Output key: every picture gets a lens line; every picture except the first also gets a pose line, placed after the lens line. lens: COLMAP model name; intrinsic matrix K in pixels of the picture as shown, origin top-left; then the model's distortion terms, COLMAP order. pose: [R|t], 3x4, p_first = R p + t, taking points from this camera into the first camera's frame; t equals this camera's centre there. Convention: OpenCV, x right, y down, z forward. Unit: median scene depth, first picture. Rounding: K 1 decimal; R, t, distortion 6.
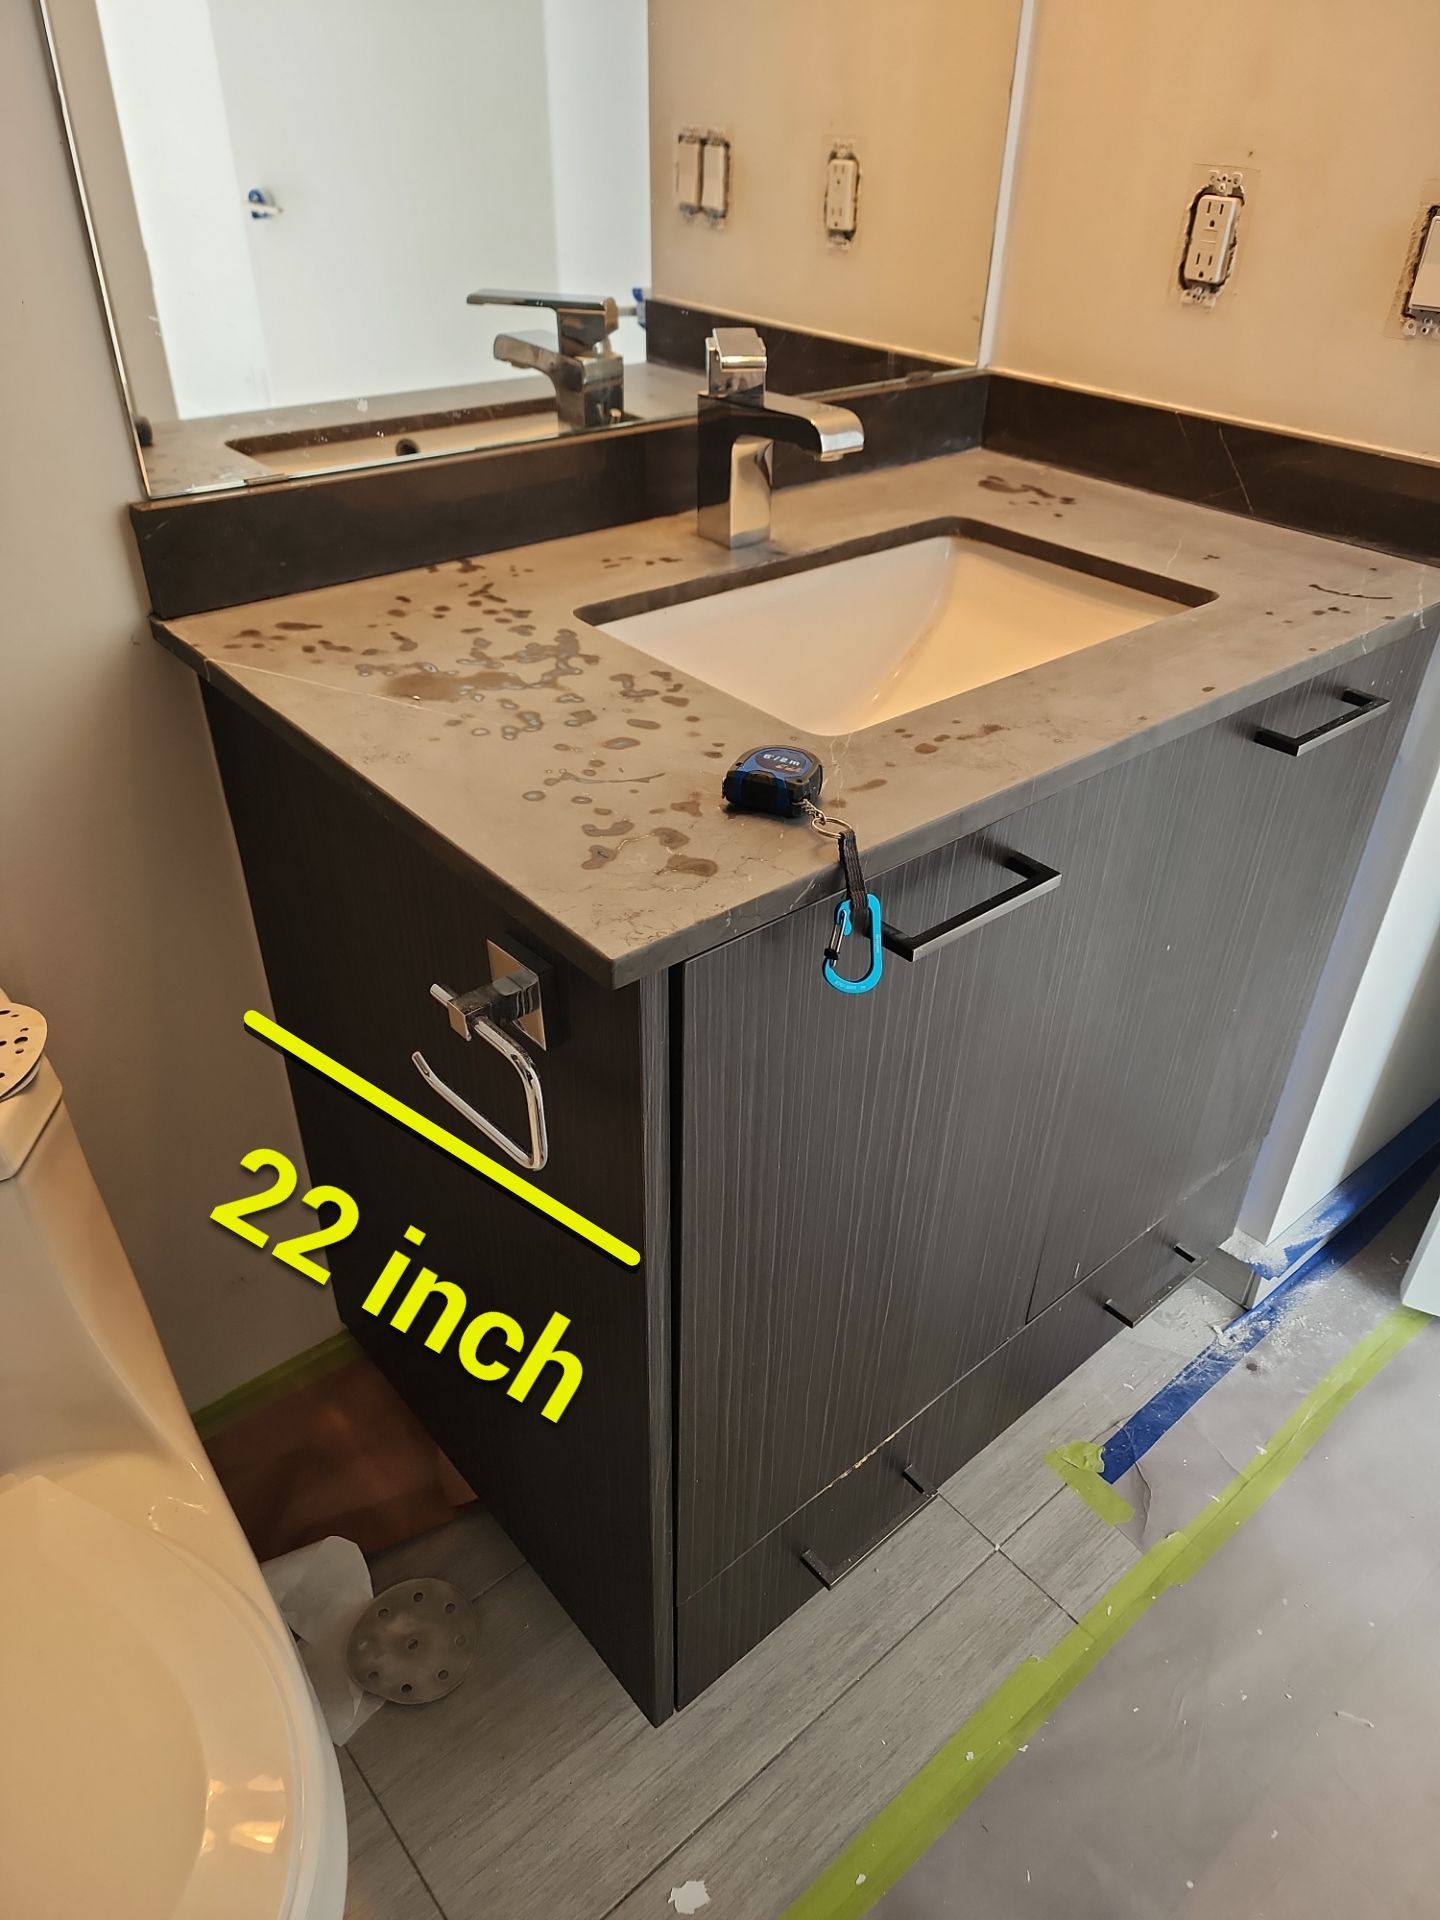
lens RADIAL K [[1312.6, 0, 740.2], [0, 1312.6, 970.1], [0, 0, 1]] dist [0.047926, -0.040647]
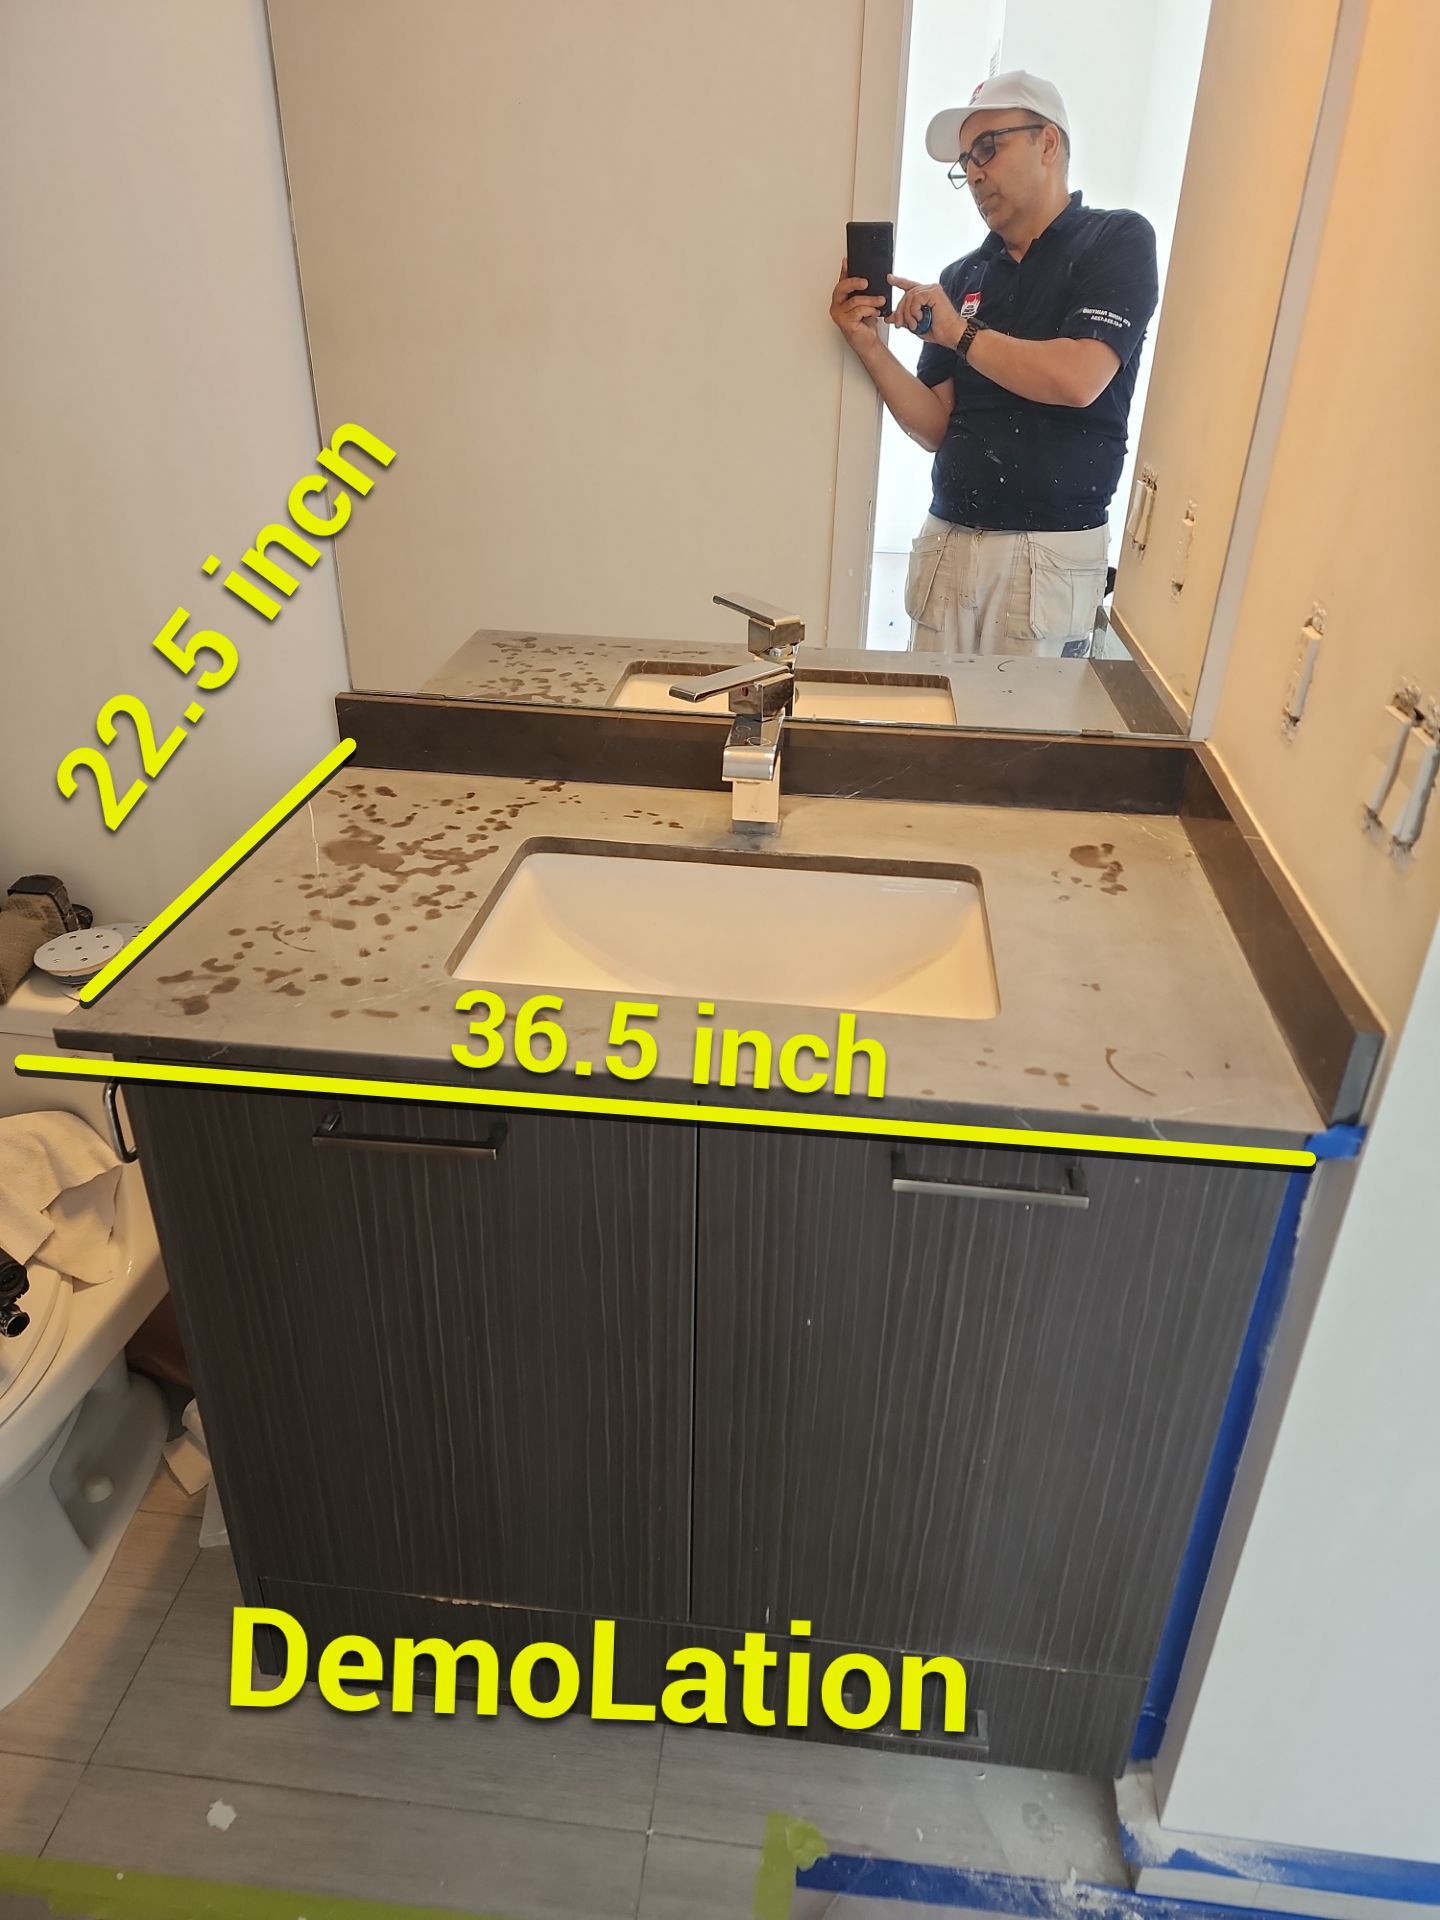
lens RADIAL K [[1312.6, 0, 724.5], [0, 1312.6, 956.0], [0, 0, 1]] dist [0.047926, -0.040647]
pose [[0.677576, 0.341876, -0.651161, 0.792431], [-0.421176, 0.906203, 0.037518, -0.263118], [0.602911, 0.248833, 0.758011, 0.143423]]
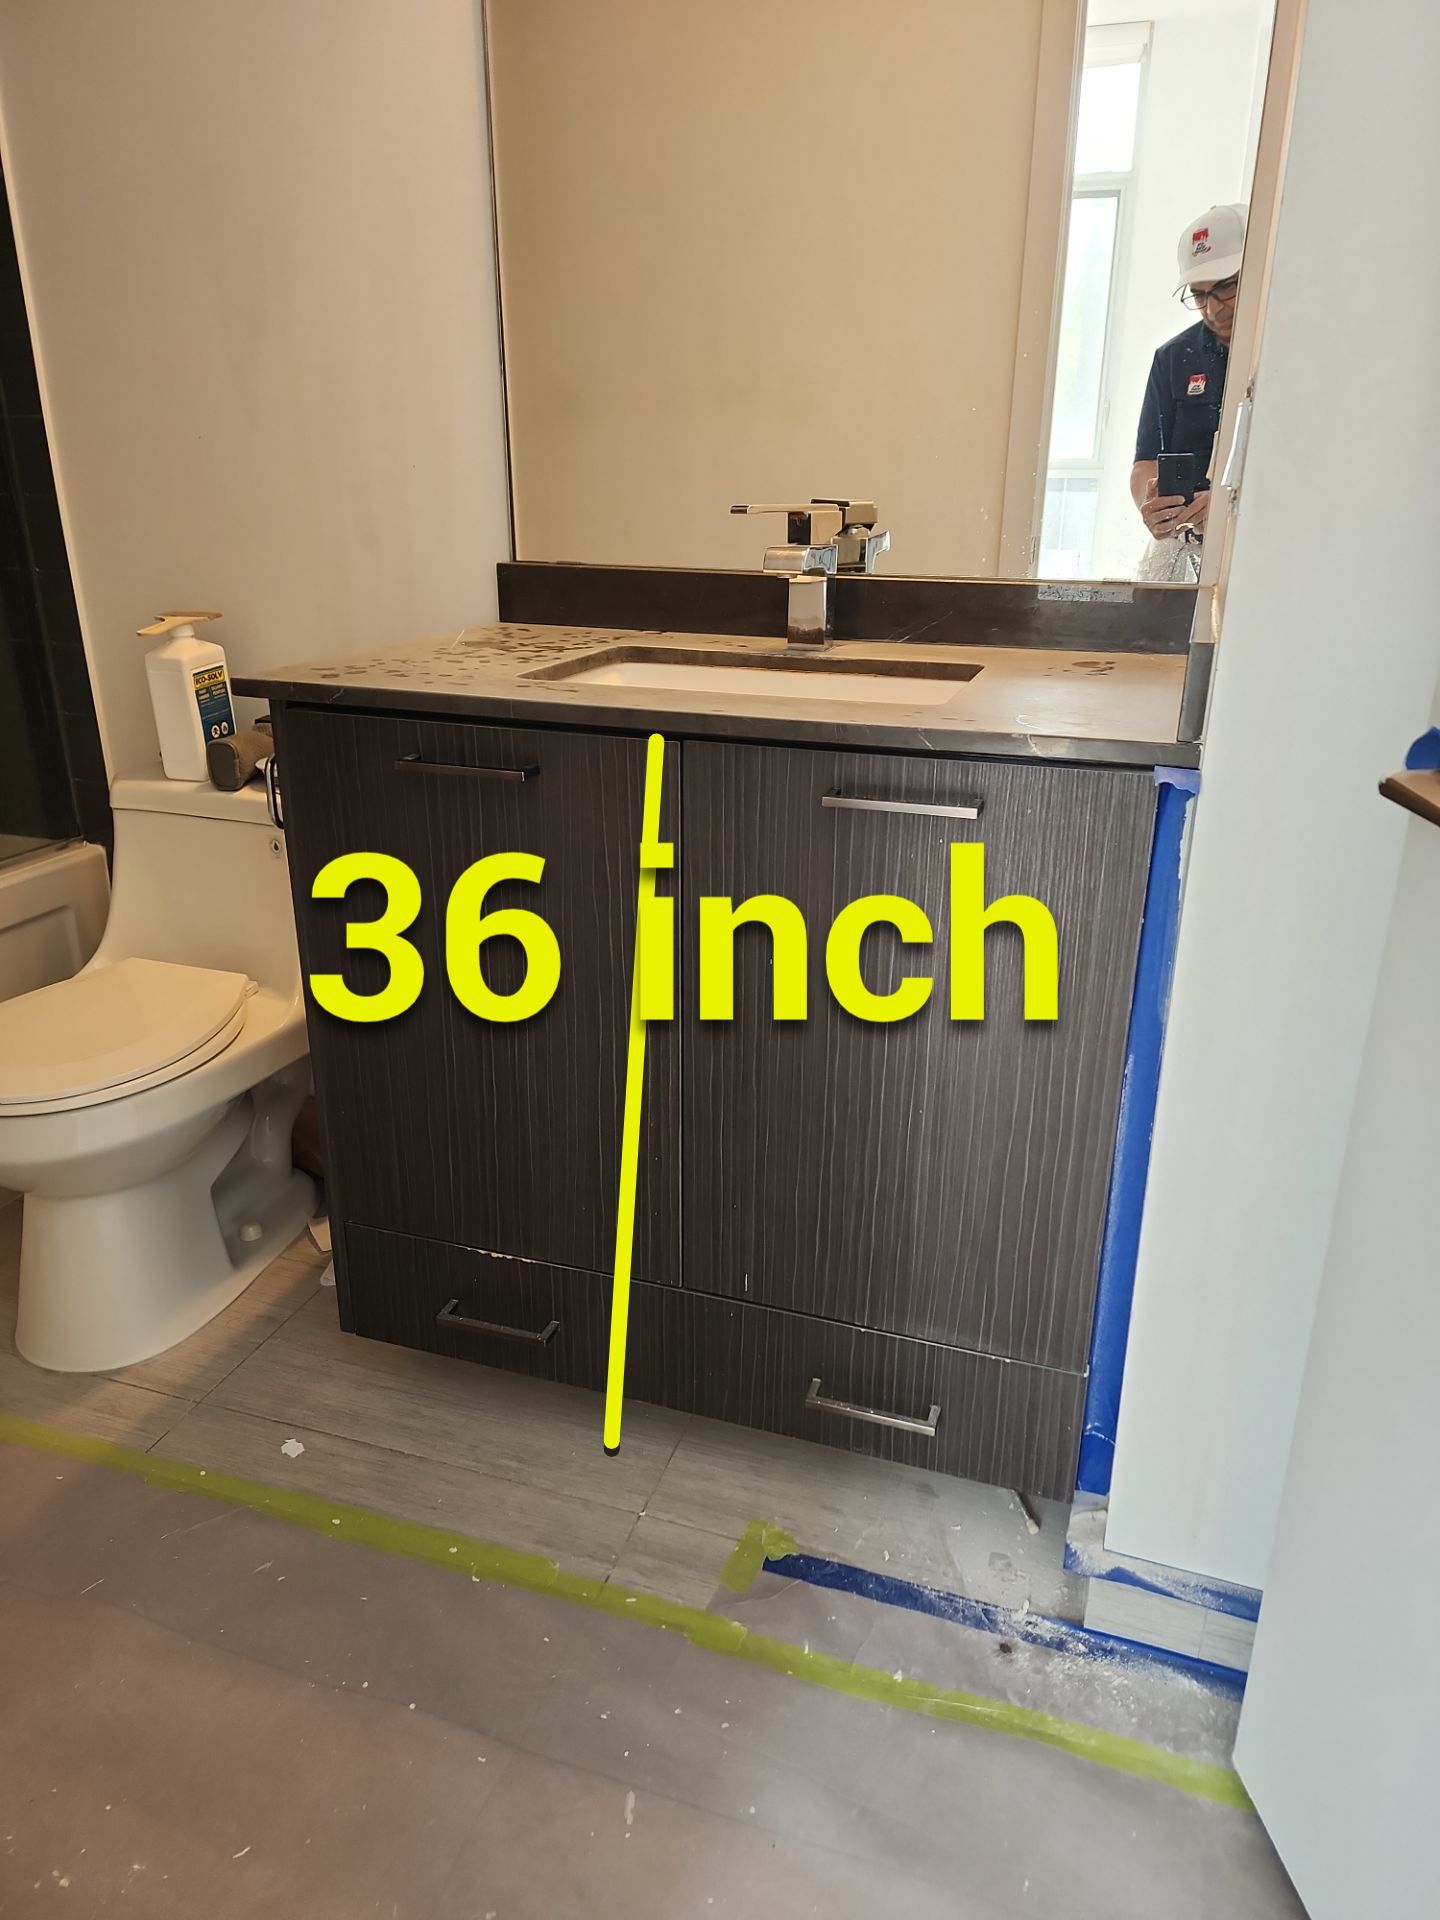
lens RADIAL K [[1312.6, 0, 720.6], [0, 1312.6, 945.8], [0, 0, 1]] dist [0.047926, -0.040647]
pose [[0.506505, 0.278083, -0.816163, 1.199937], [-0.486479, 0.873682, -0.004224, -0.003403], [0.711892, 0.399186, 0.577806, 0.271238]]
